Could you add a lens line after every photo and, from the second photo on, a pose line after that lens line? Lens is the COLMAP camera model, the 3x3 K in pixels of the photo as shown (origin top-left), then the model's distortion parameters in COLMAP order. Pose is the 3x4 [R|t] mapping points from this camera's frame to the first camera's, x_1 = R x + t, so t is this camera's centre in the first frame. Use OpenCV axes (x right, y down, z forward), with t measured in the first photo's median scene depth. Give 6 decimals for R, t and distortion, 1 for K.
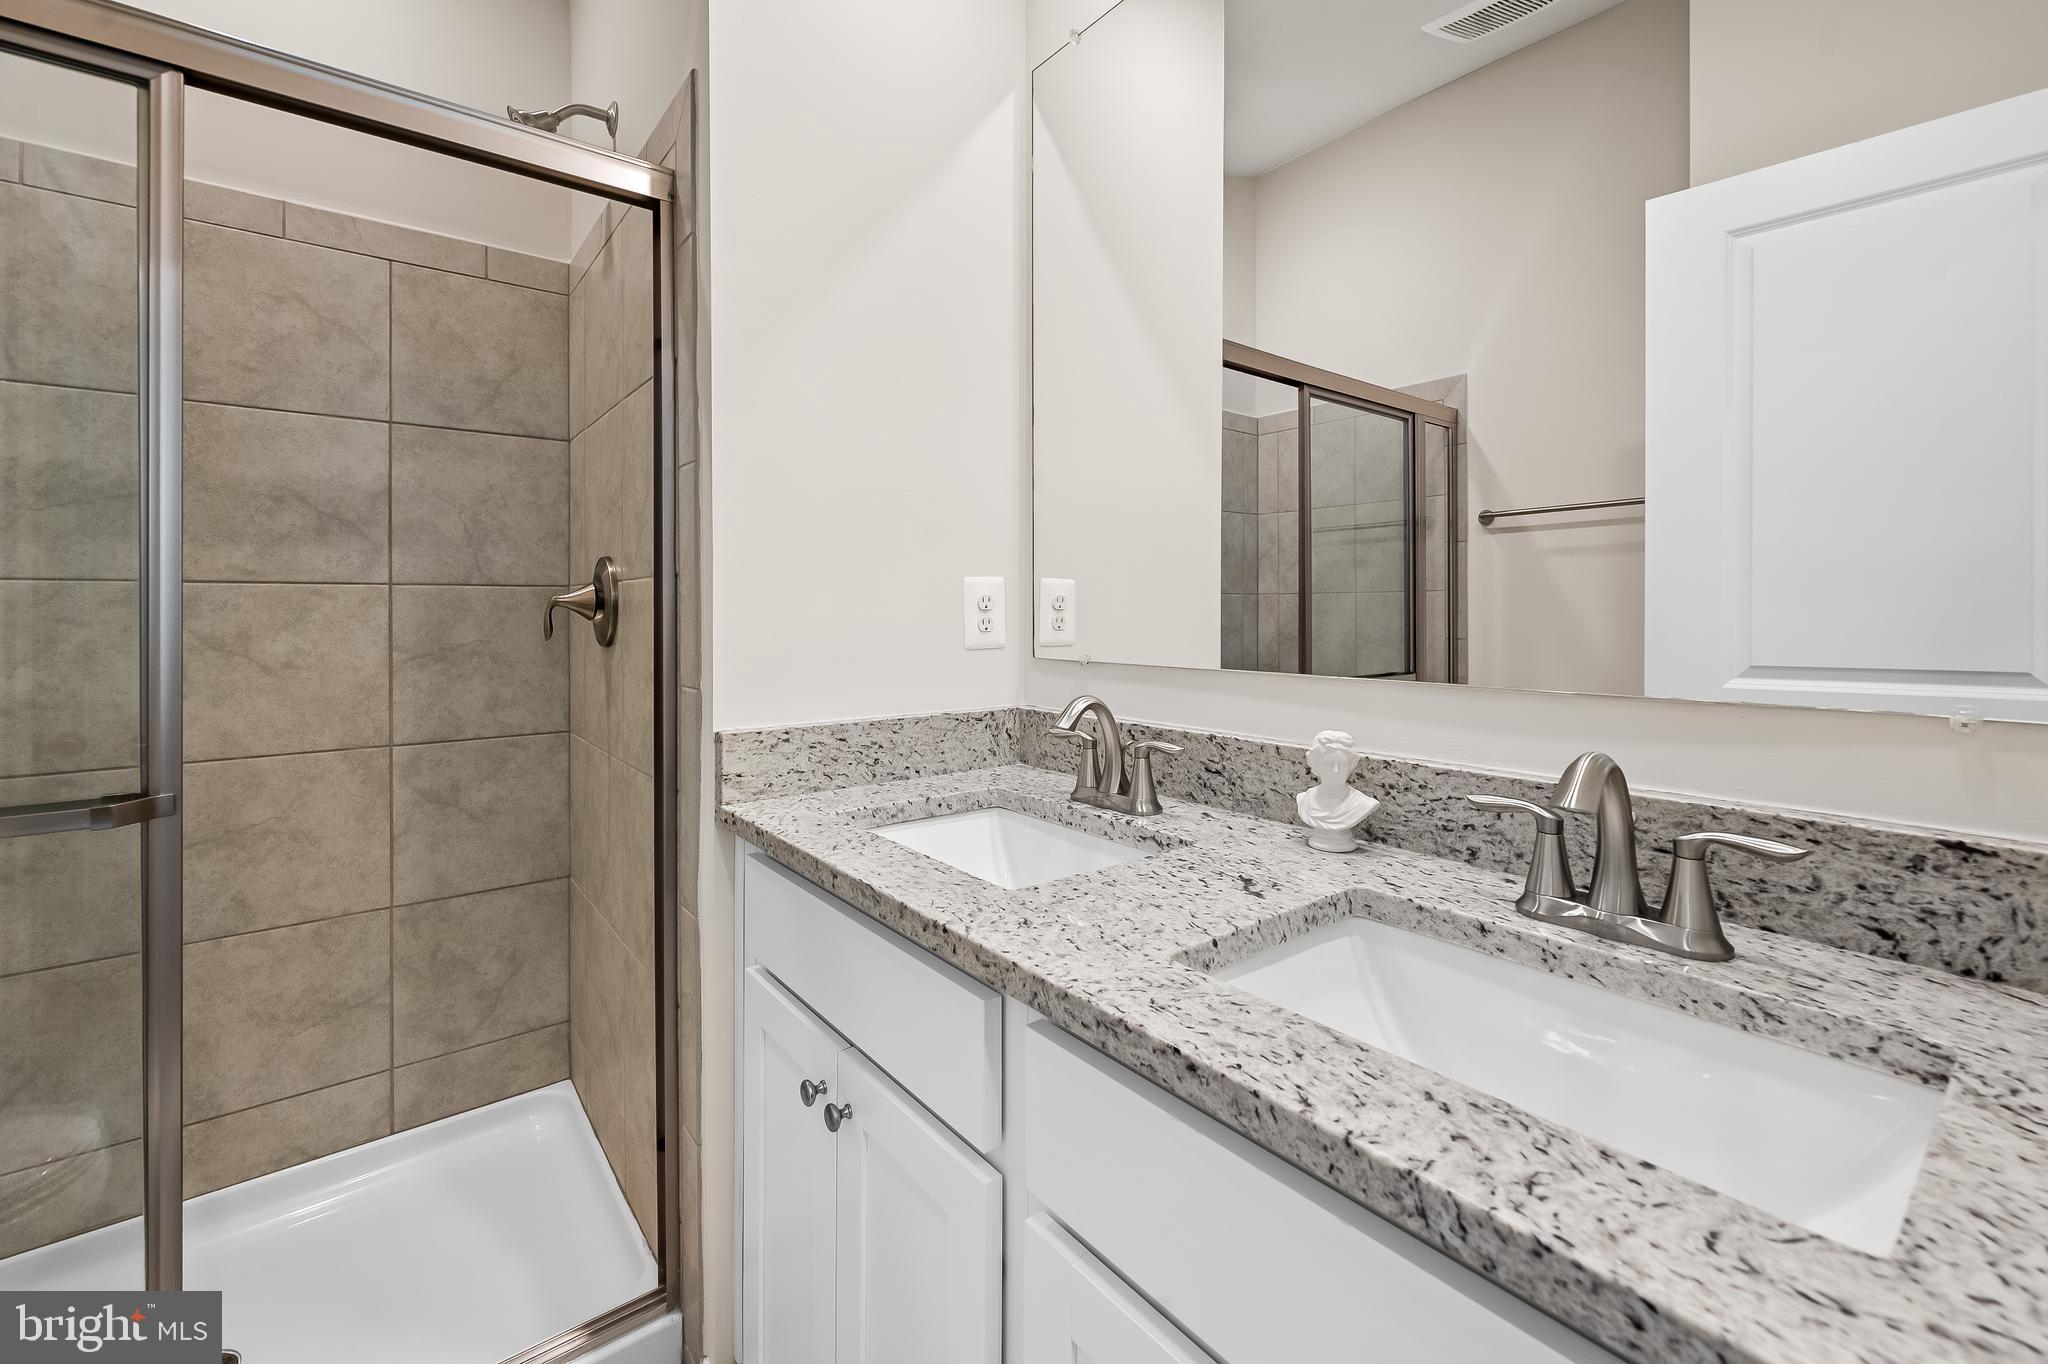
lens RADIAL K [[844.4, 0, 1009.4], [0, 844.4, 609.8], [0, 0, 1]] dist [-0.002823, -0.000361]
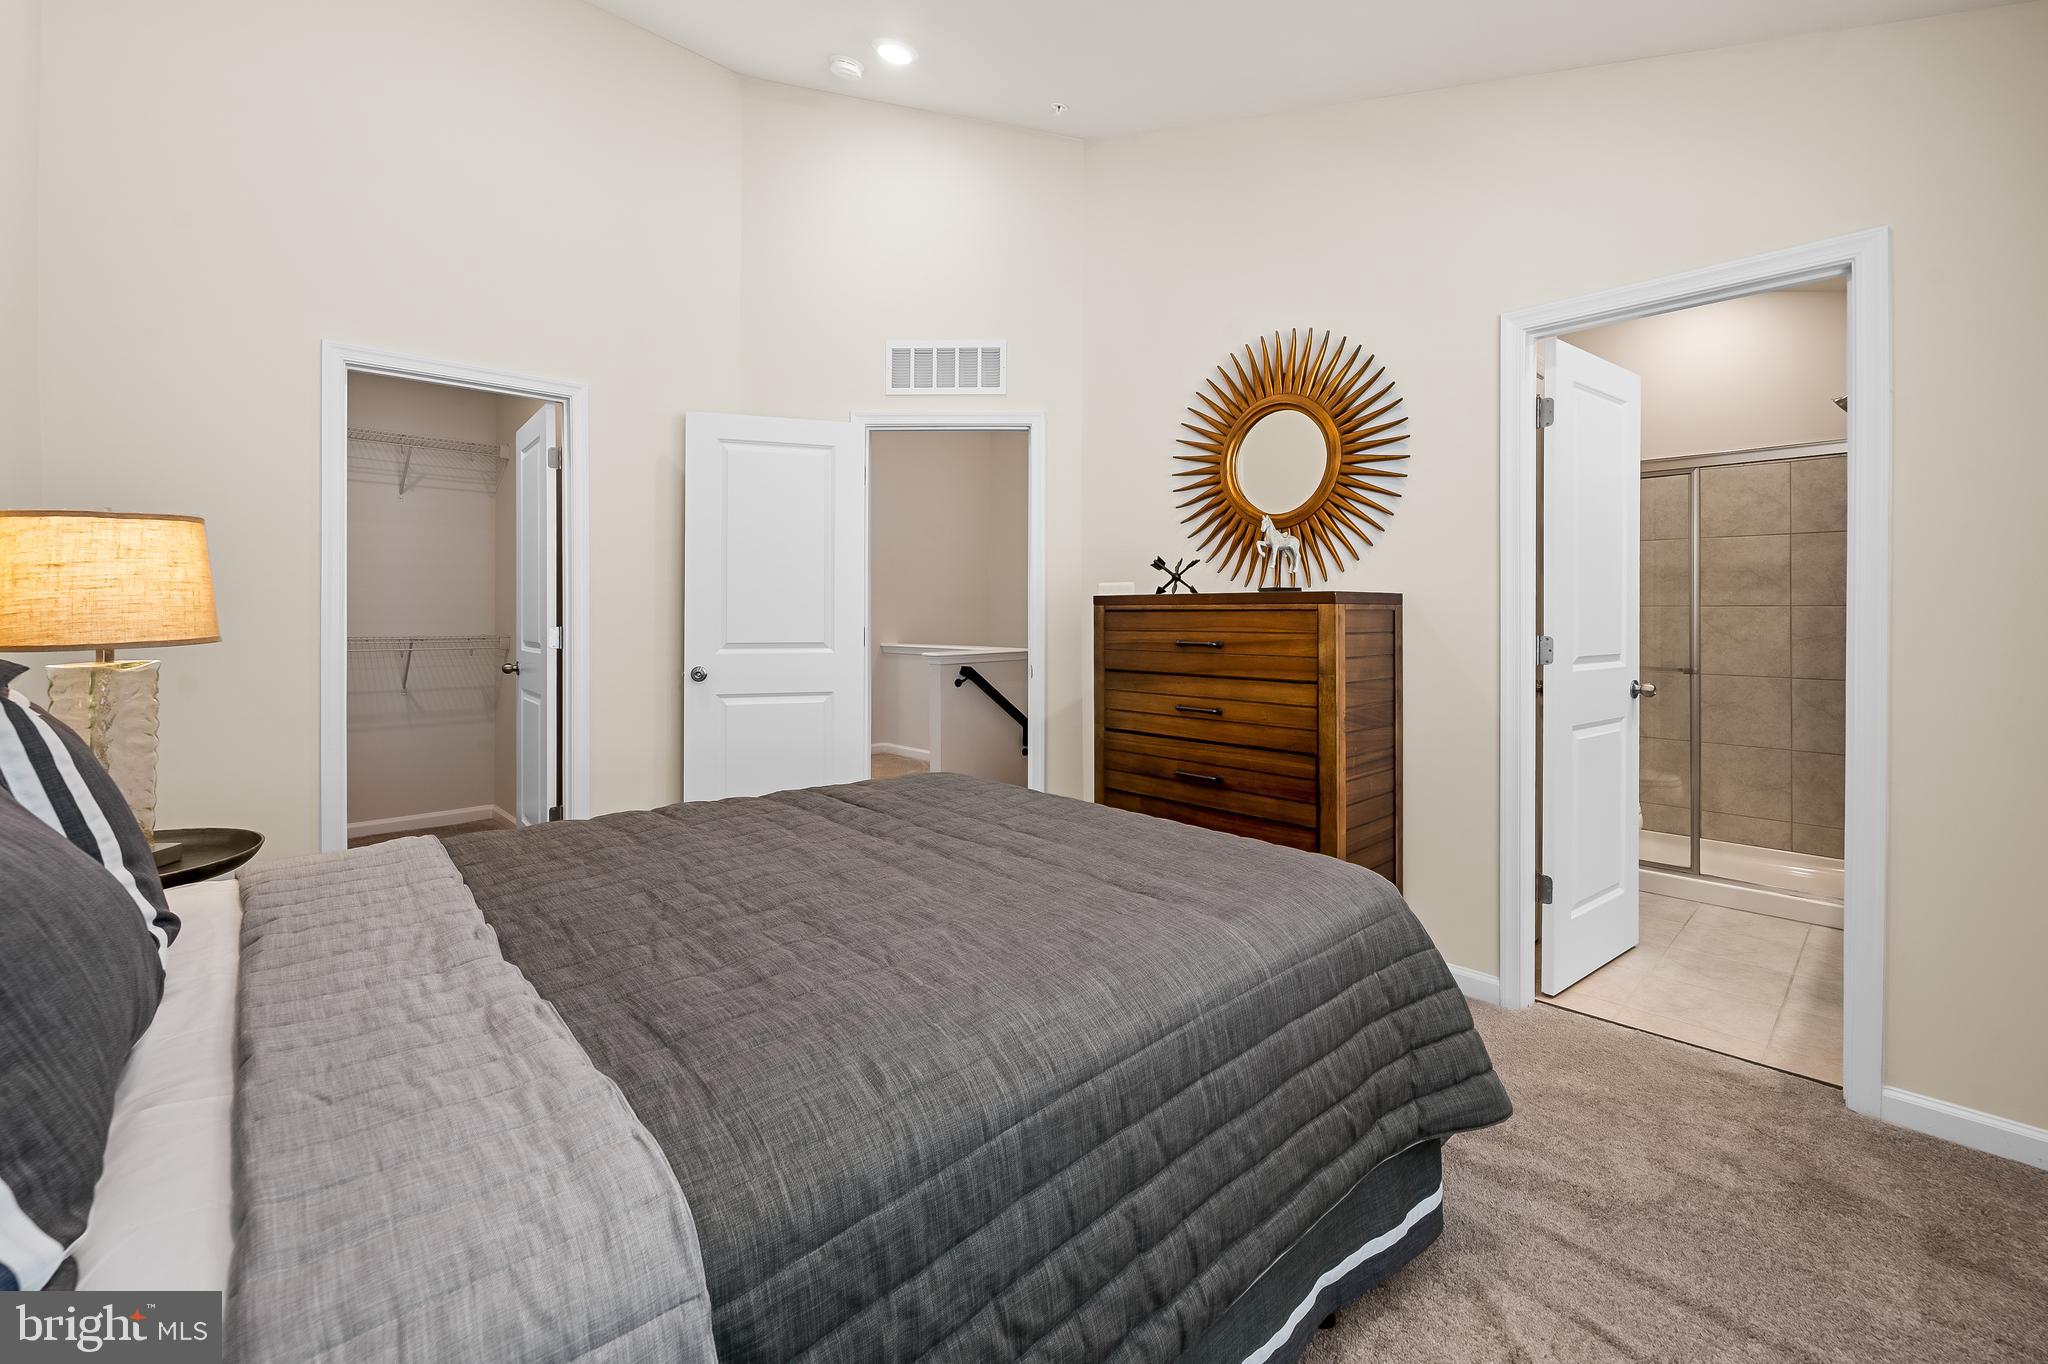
lens RADIAL K [[844.4, 0, 1044.8], [0, 844.4, 613.9], [0, 0, 1]] dist [-0.002823, -0.000361]
pose [[0.108995, -0.001133, -0.994042, 1.343133], [-0.001333, 0.999998, -0.001286, -0.003459], [0.994041, 0.001466, 0.108994, -1.281535]]
